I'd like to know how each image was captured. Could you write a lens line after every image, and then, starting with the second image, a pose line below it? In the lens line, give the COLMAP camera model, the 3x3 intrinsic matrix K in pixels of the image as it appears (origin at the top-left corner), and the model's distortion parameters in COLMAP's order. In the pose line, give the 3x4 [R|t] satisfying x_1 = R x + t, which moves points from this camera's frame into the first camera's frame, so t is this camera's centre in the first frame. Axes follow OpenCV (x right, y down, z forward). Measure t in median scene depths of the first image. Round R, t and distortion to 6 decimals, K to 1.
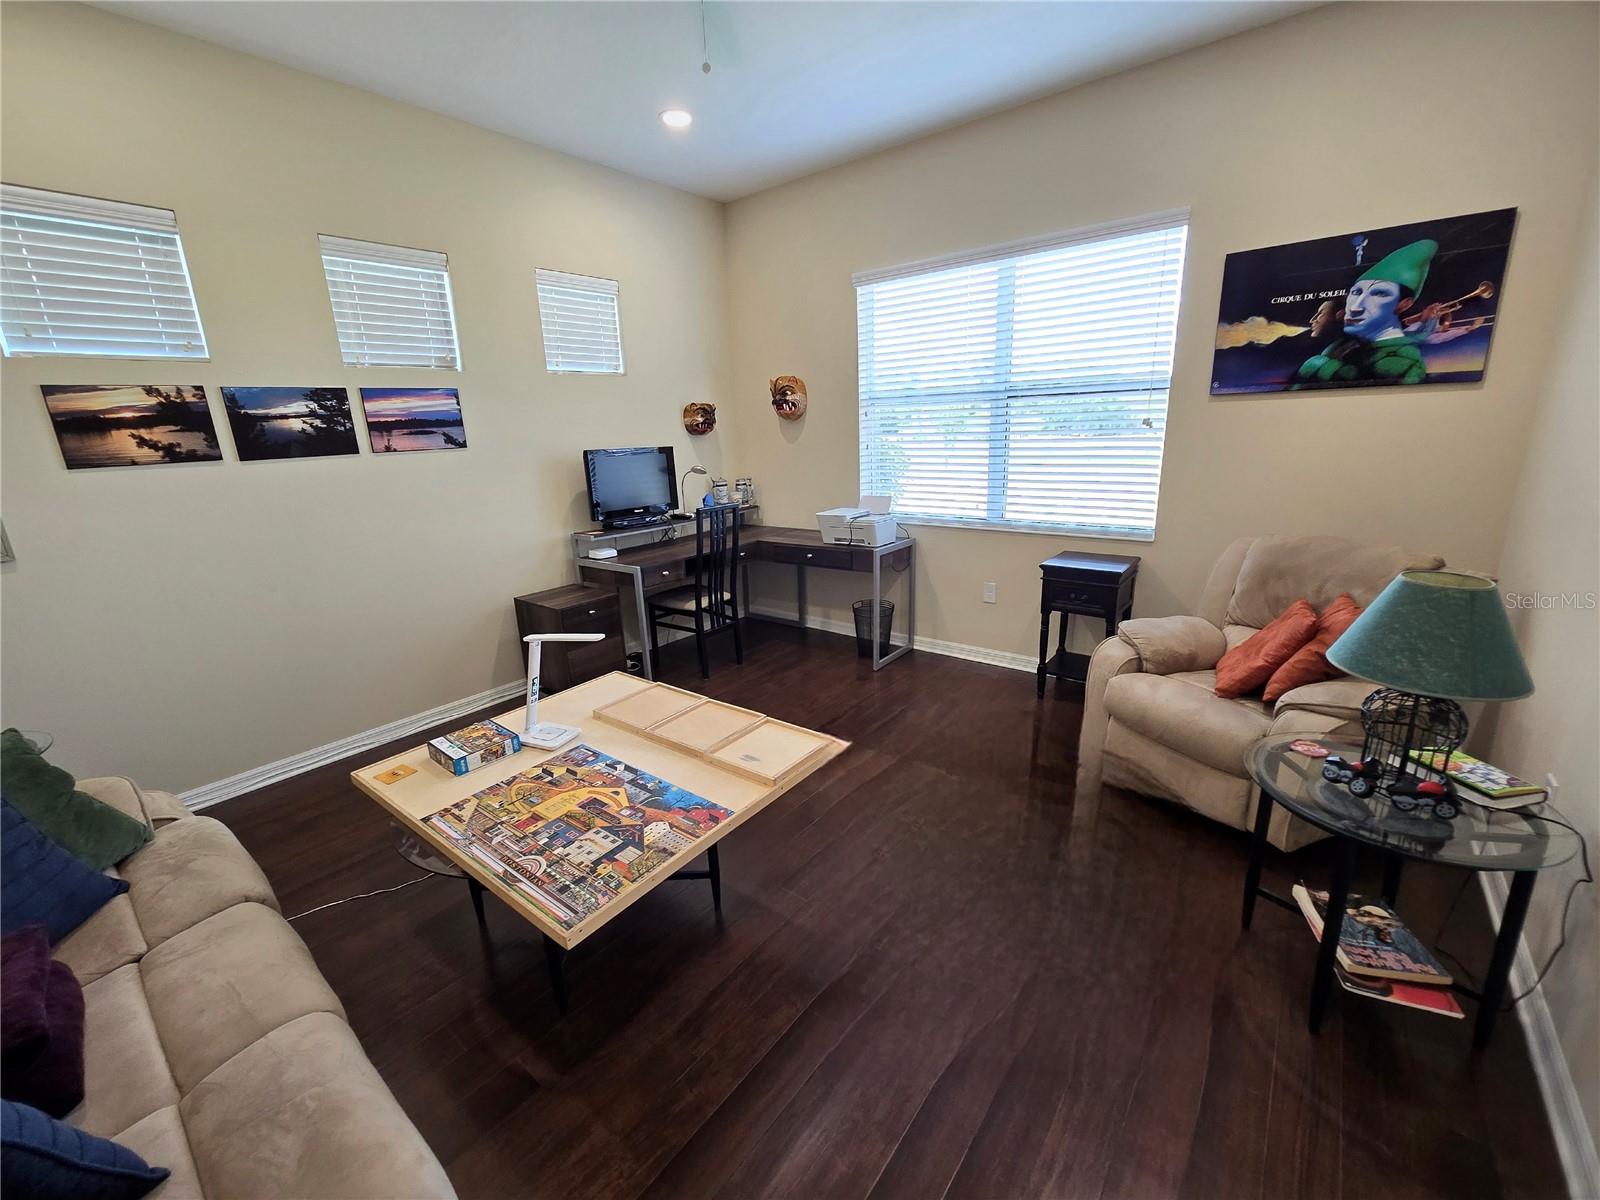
lens RADIAL K [[658.9, 0, 795.1], [0, 658.9, 598.8], [0, 0, 1]] dist [-0.003959, 0.001374]
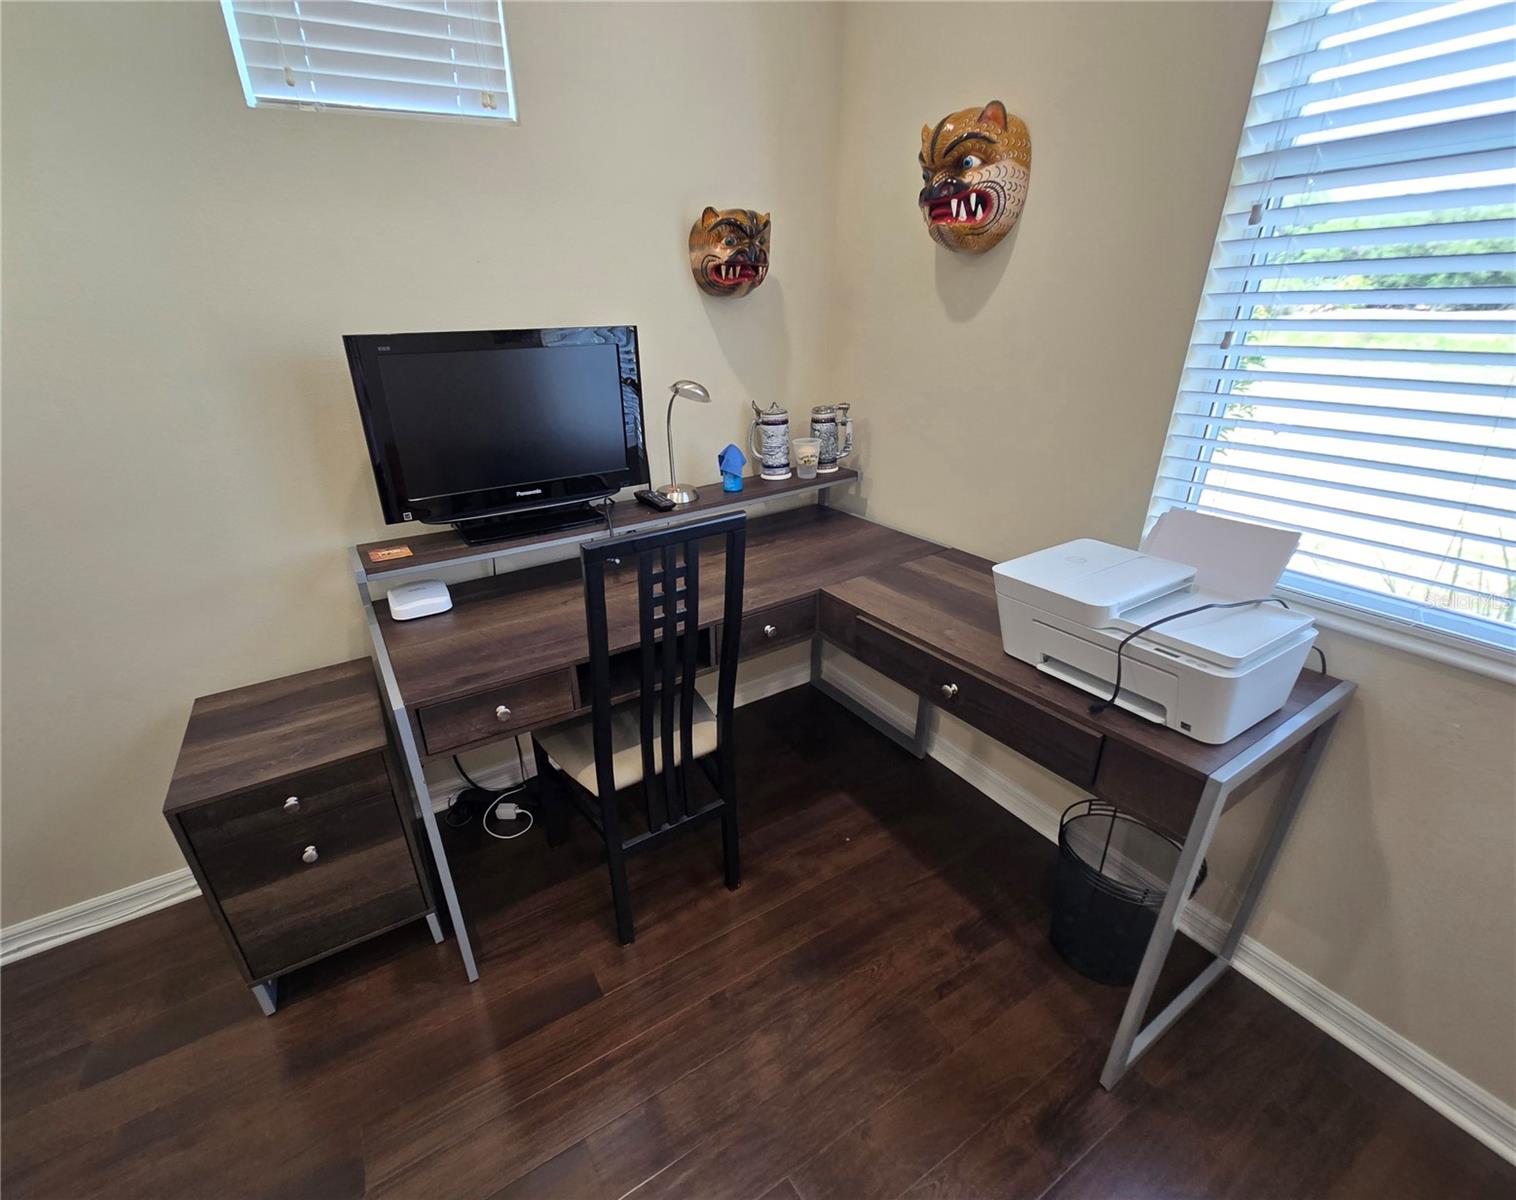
lens RADIAL K [[665.9, 0, 703.2], [0, 665.9, 605.1], [0, 0, 1]] dist [-0.004292, 0.000210]
pose [[0.927442, 0.158320, -0.338801, 0.013027], [-0.097582, 0.977032, 0.189437, -0.146660], [0.361011, -0.142631, 0.921590, 0.622728]]
